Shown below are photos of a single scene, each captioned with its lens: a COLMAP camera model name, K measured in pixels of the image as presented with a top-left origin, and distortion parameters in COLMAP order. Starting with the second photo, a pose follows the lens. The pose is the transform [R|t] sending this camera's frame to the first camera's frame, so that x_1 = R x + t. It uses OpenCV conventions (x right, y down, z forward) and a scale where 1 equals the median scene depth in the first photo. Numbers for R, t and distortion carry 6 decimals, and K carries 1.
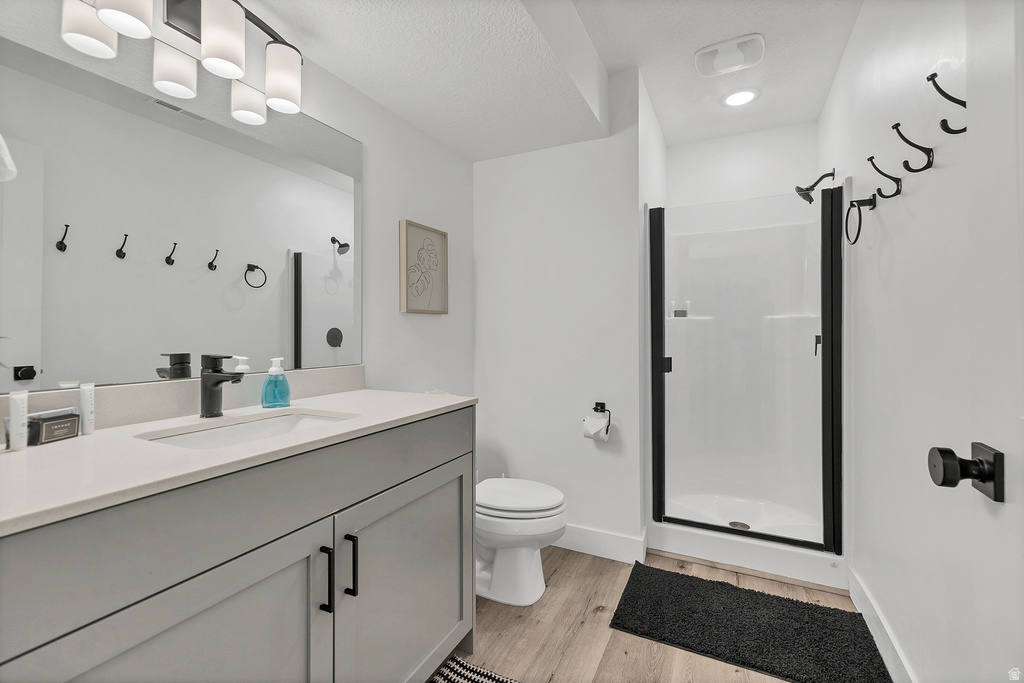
lens RADIAL K [[439.2, 0, 512.6], [0, 439.2, 329.6], [0, 0, 1]] dist [-0.000685, 0.000174]
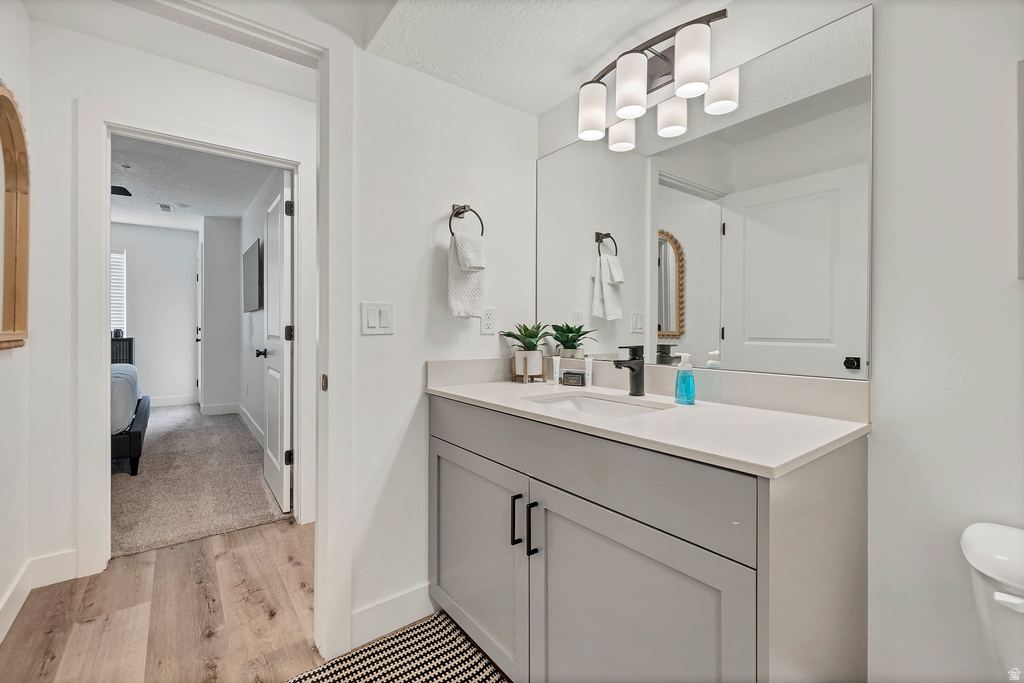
lens RADIAL K [[439.2, 0, 512.6], [0, 439.2, 329.6], [0, 0, 1]] dist [-0.000685, 0.000174]
pose [[-0.439440, 0.001438, -0.898271, 0.532552], [0.001497, 0.999999, 0.000868, 0.010430], [0.898270, -0.000963, -0.439442, 1.120400]]
